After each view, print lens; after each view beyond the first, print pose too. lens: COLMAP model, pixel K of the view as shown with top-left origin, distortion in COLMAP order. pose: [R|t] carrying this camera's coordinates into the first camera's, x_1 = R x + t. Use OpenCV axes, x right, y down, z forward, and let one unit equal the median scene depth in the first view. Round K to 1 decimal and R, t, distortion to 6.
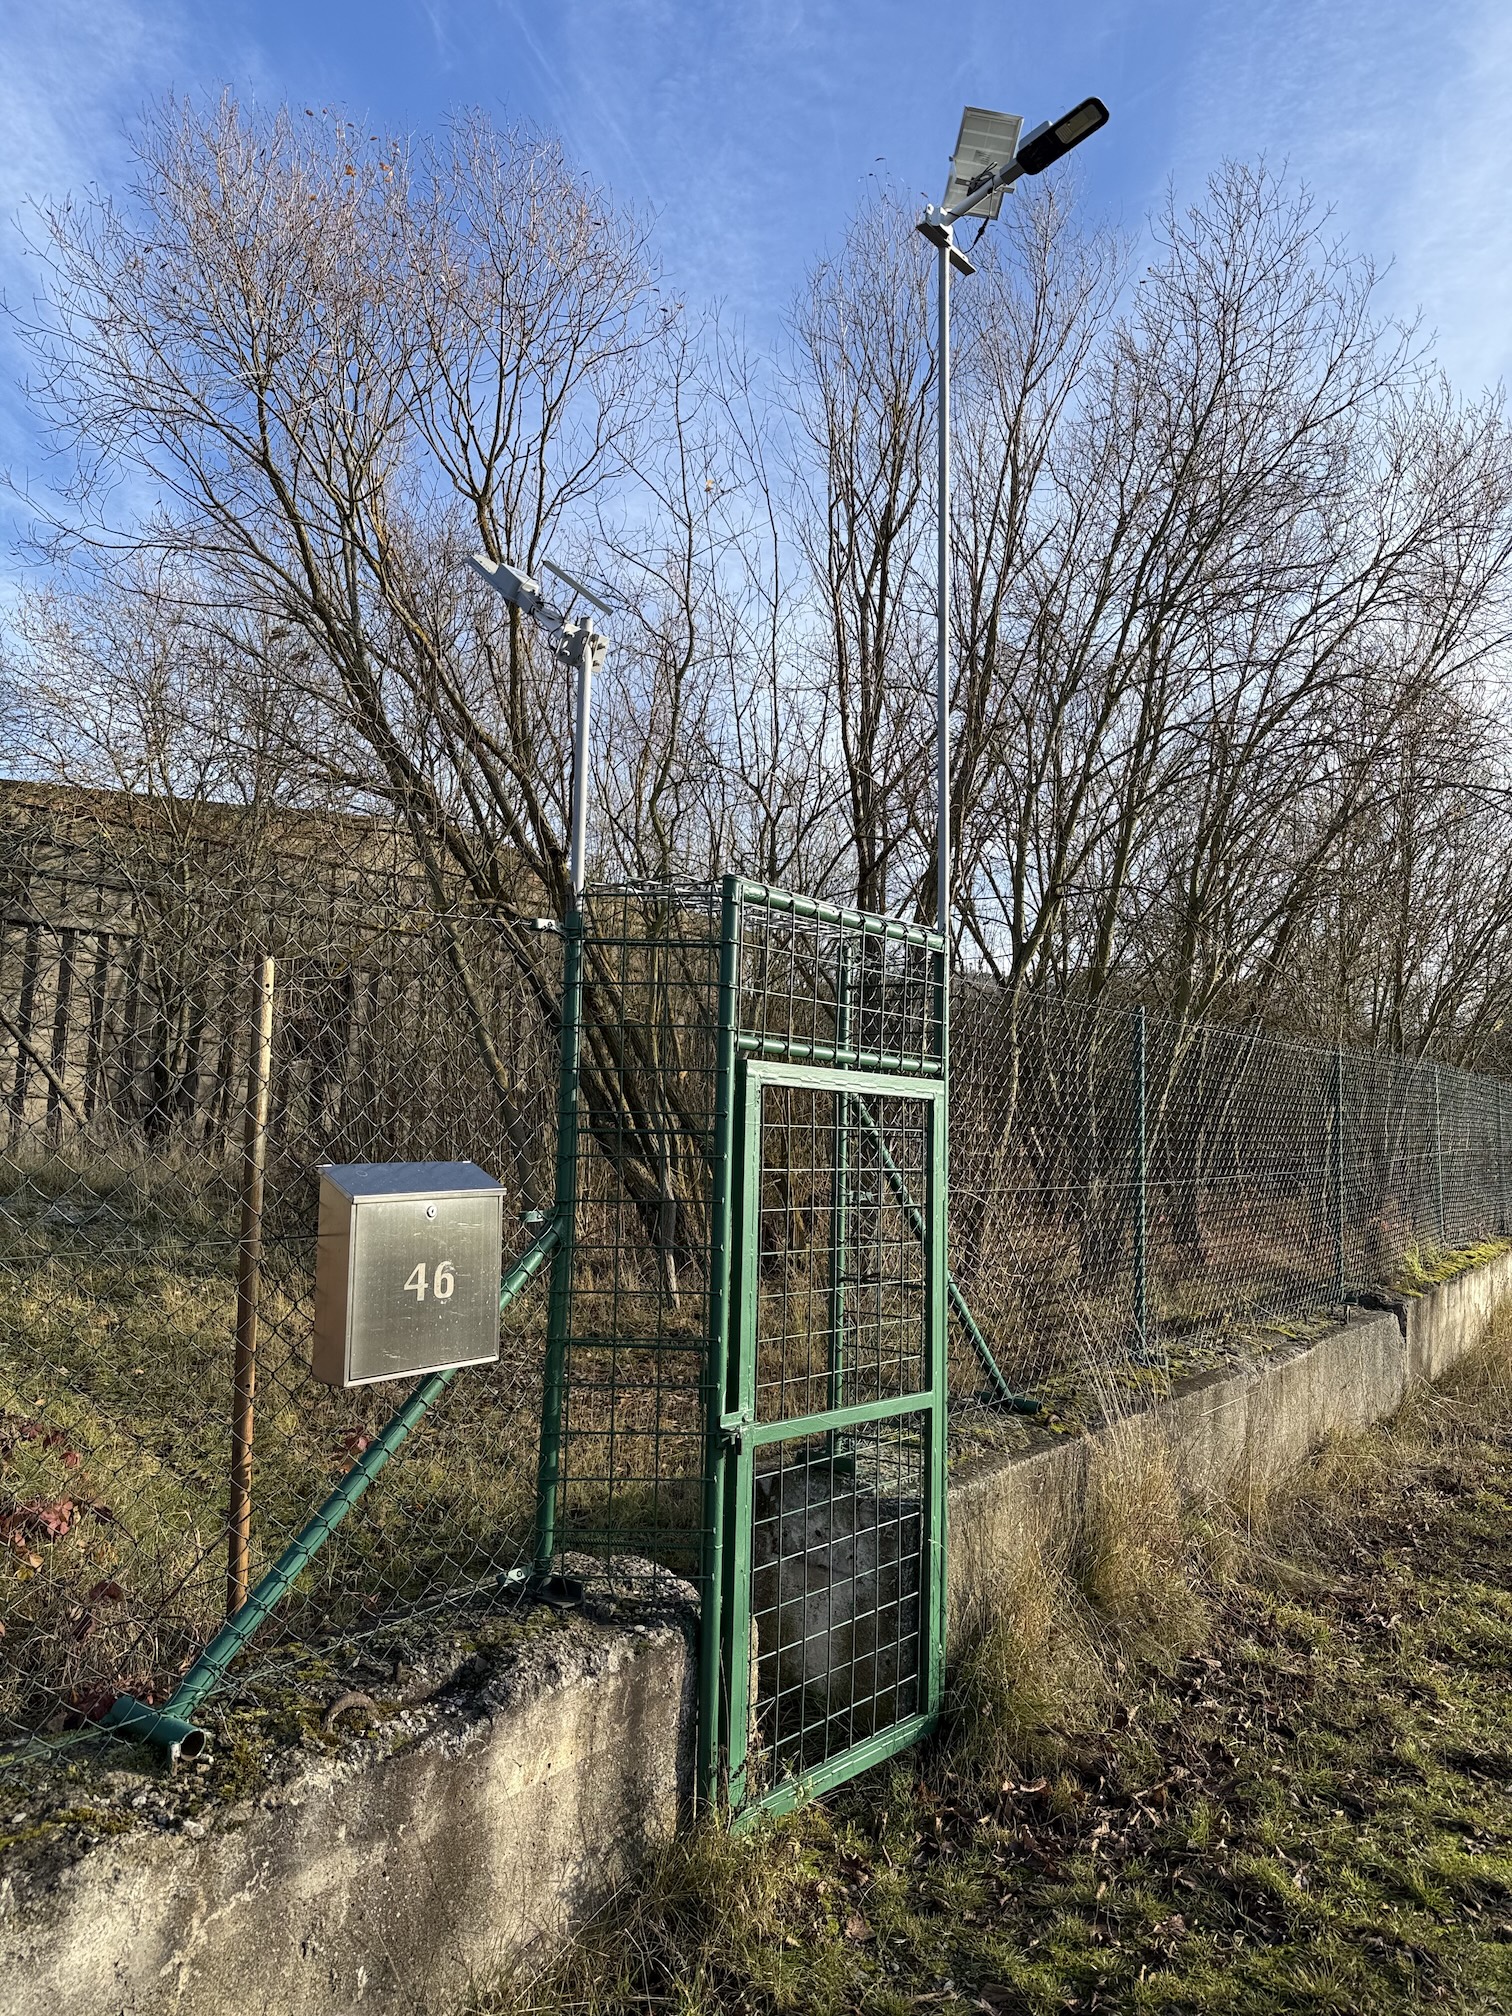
lens RADIAL K [[1429.4, 0, 755.0], [0, 1429.4, 1019.5], [0, 0, 1]] dist [-0.004472, 0.000689]
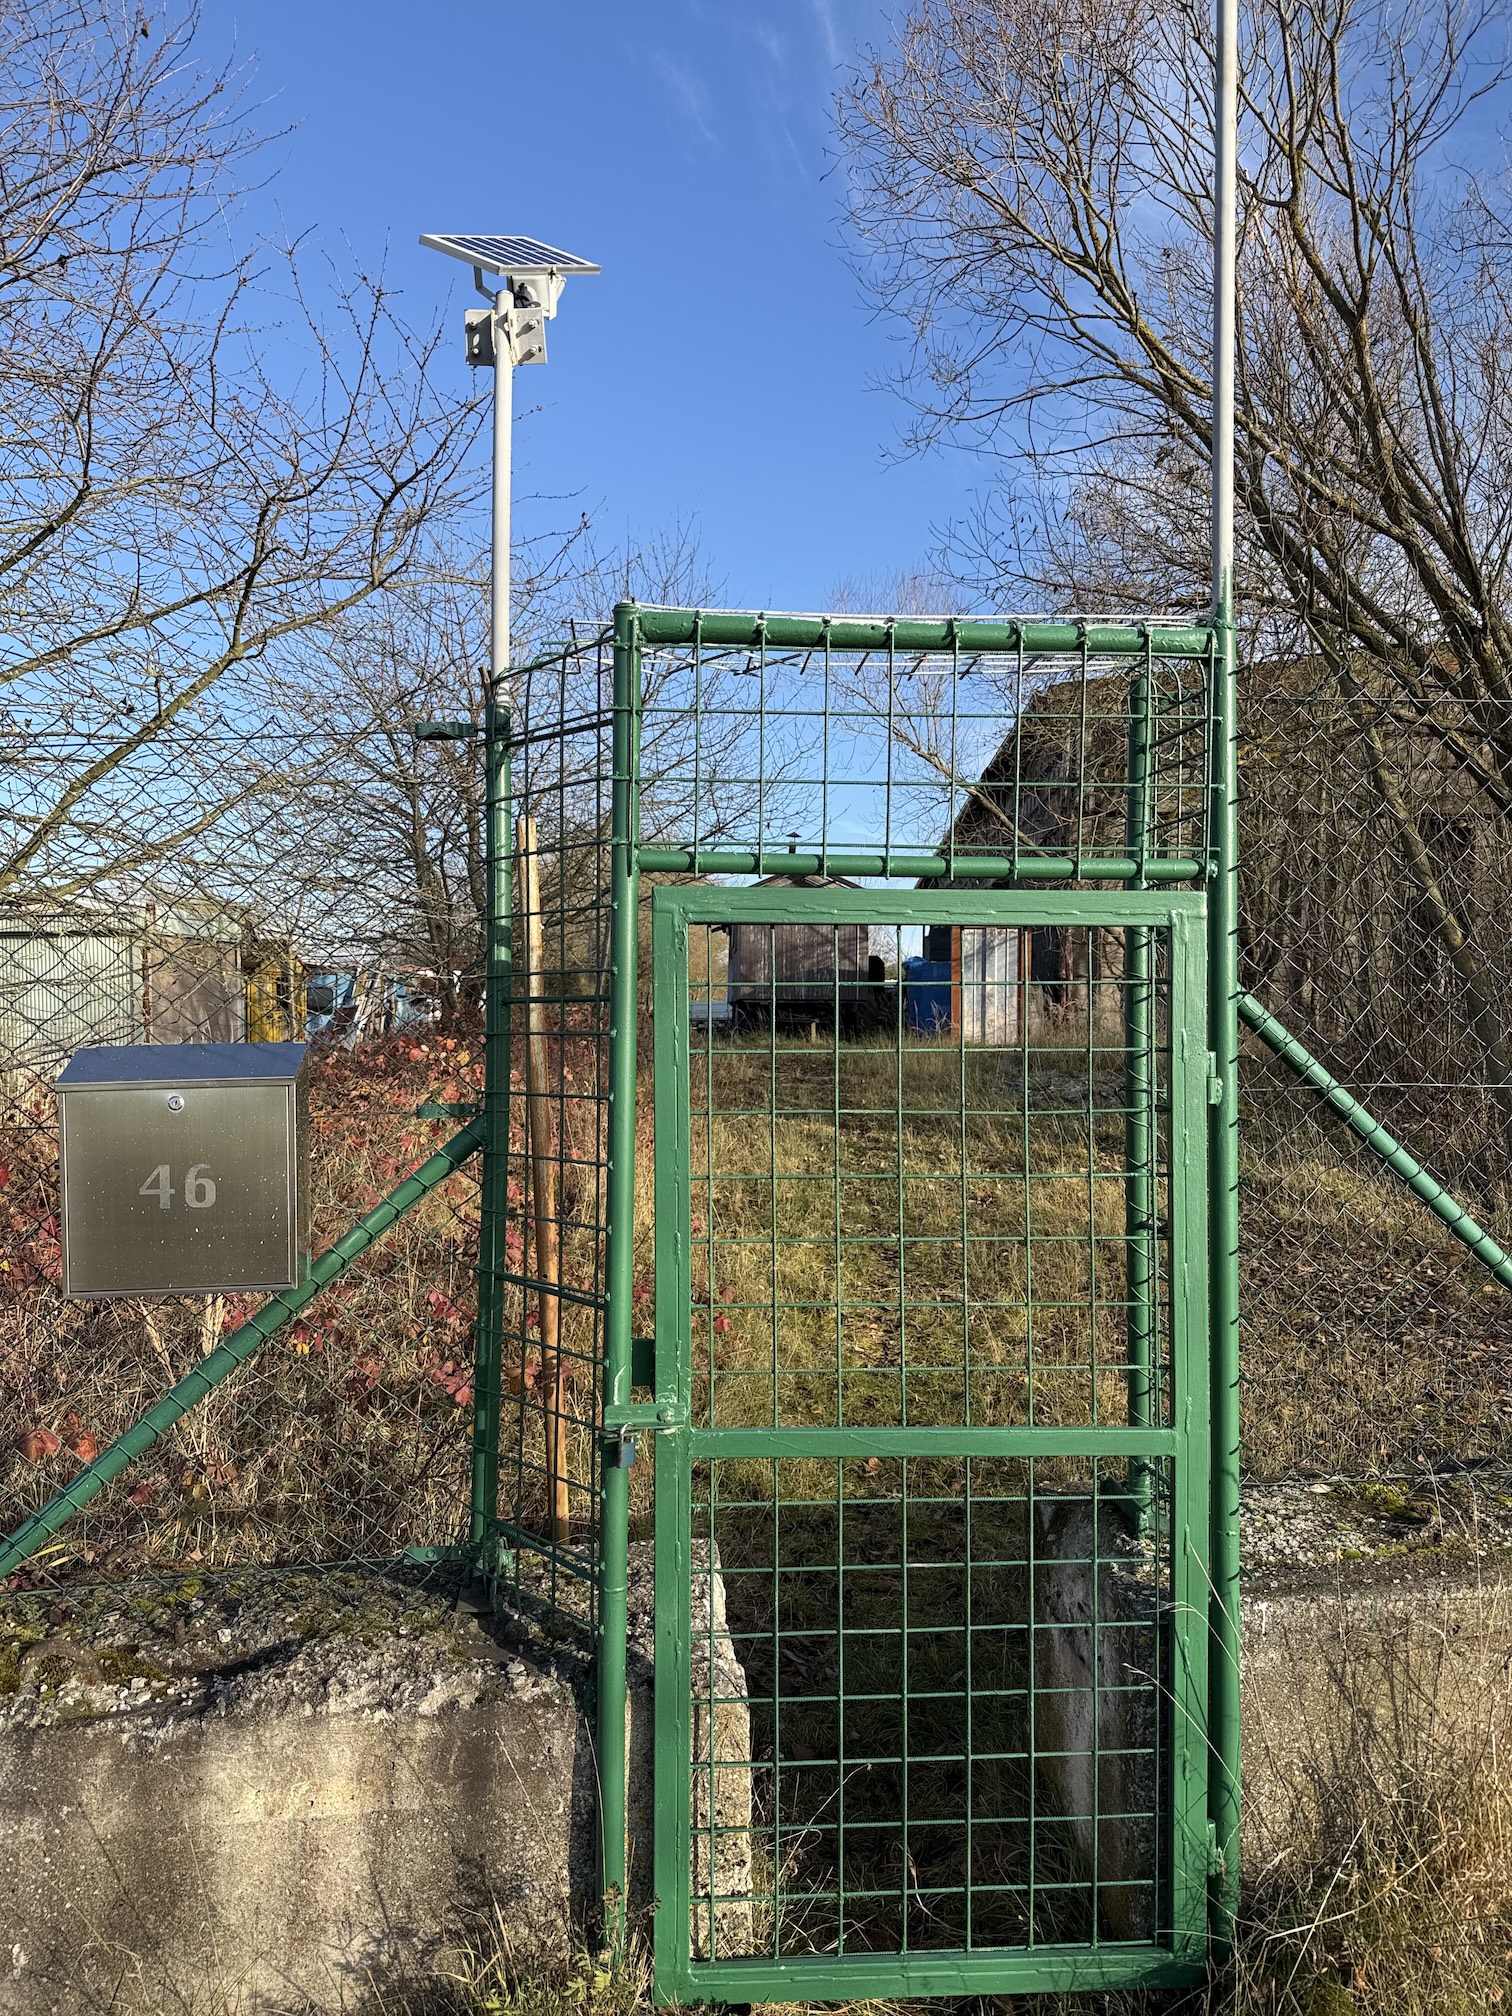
lens RADIAL K [[1429.4, 0, 755.0], [0, 1429.4, 1019.5], [0, 0, 1]] dist [-0.004472, 0.000689]
pose [[0.675641, -0.019391, -0.736975, 0.594732], [0.083372, 0.995251, 0.050247, 0.069701], [0.732501, -0.095392, 0.674049, 0.669550]]
